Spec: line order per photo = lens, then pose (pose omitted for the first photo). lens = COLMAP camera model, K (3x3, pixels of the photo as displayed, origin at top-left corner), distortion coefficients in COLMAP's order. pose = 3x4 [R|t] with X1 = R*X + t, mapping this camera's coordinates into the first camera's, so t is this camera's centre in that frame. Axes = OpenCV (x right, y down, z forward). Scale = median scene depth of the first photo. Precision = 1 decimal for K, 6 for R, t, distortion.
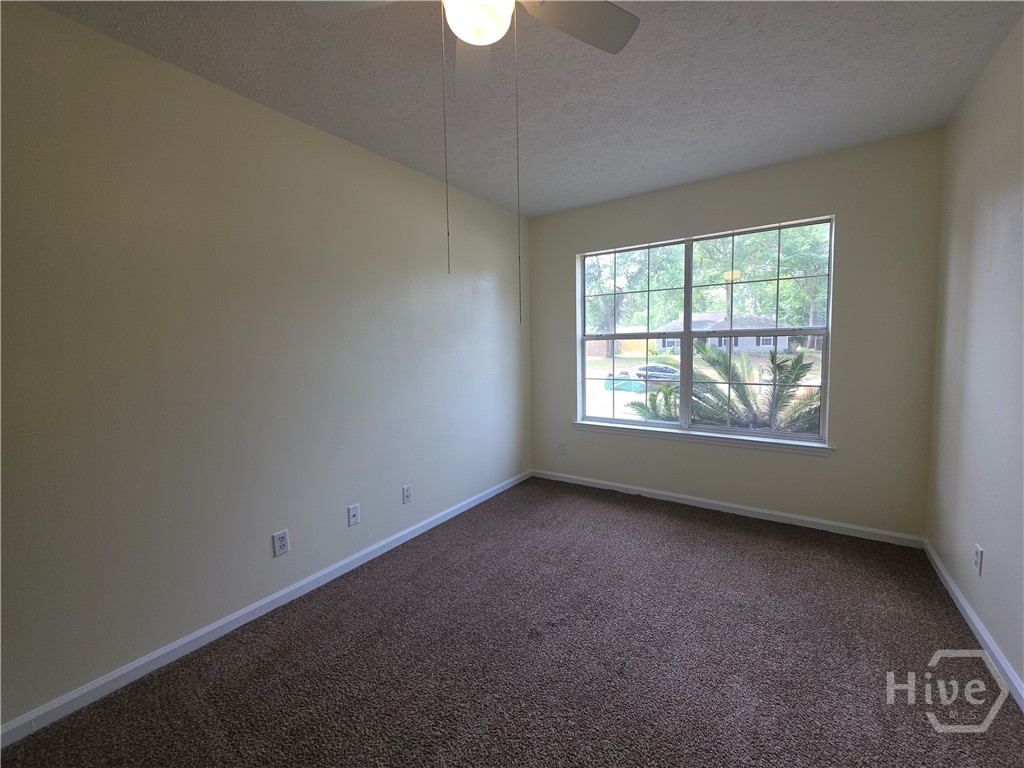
lens RADIAL K [[411.5, 0, 511.3], [0, 411.5, 377.8], [0, 0, 1]] dist [-0.006624, 0.001341]
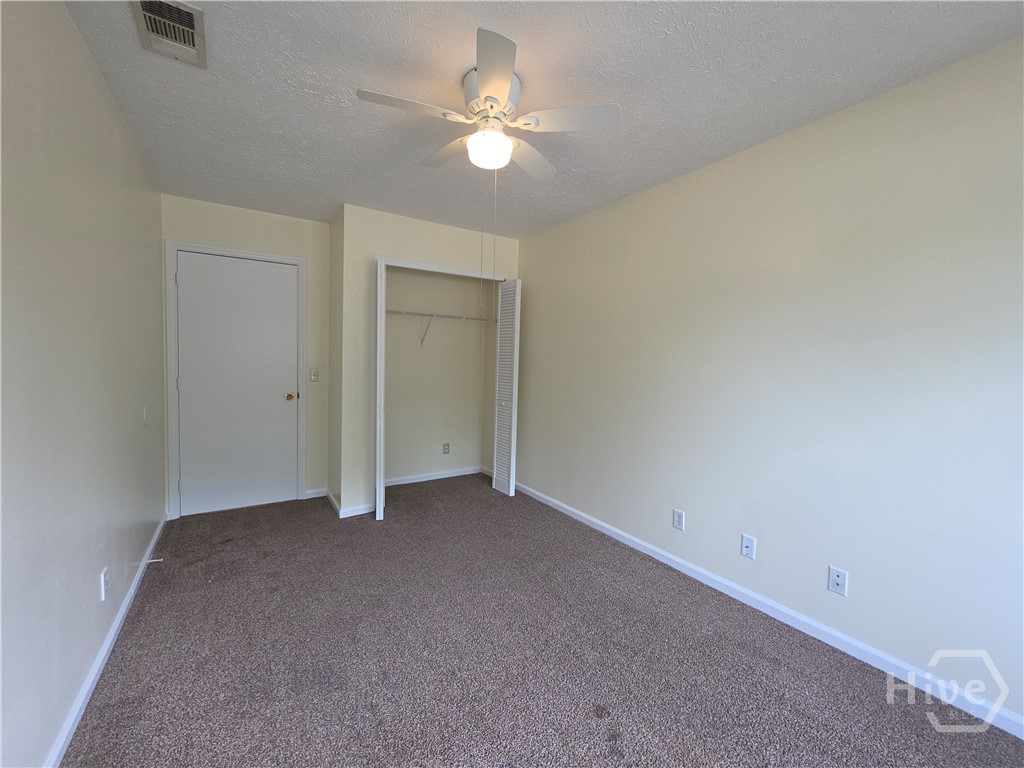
lens RADIAL K [[411.5, 0, 511.3], [0, 411.5, 377.8], [0, 0, 1]] dist [-0.006624, 0.001341]
pose [[-0.360657, 0.064373, -0.930474, 0.877510], [-0.091801, 0.990321, 0.104096, -0.121243], [0.928170, 0.122961, -0.351257, 1.070152]]
